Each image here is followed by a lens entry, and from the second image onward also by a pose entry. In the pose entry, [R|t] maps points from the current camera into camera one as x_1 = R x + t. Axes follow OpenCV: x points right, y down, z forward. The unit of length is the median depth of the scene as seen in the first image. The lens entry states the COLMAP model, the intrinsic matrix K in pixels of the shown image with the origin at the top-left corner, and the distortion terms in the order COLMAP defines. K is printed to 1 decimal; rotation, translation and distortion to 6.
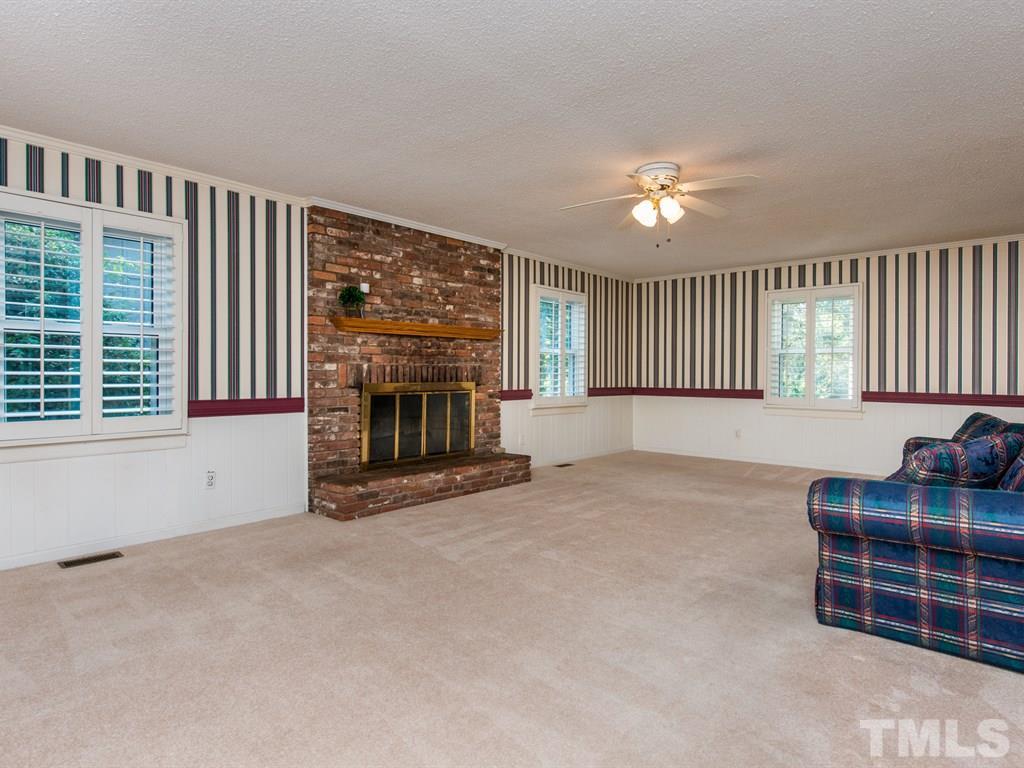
lens RADIAL K [[561.6, 0, 532.4], [0, 561.6, 379.3], [0, 0, 1]] dist [0.002019, -0.001058]
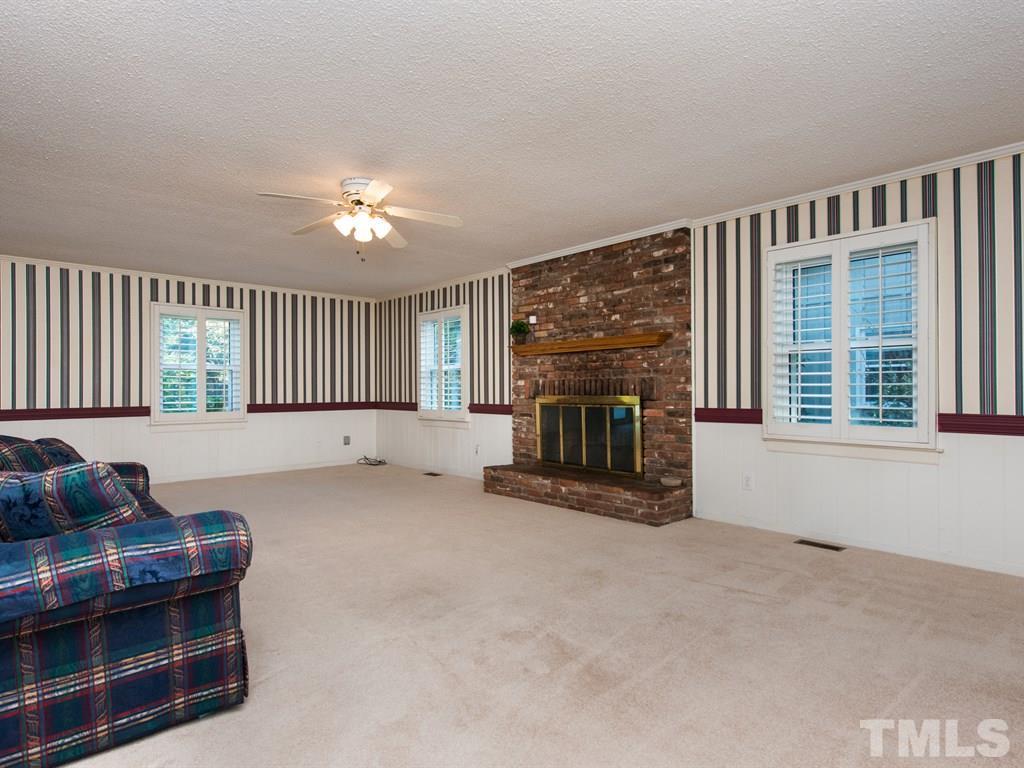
lens RADIAL K [[548.2, 0, 510.0], [0, 548.2, 384.6], [0, 0, 1]] dist [0.004807, -0.000843]
pose [[-0.091863, -0.005980, -0.995754, 0.824075], [0.000178, 0.999982, -0.006022, -0.008545], [0.995772, -0.000730, -0.091860, 0.942540]]
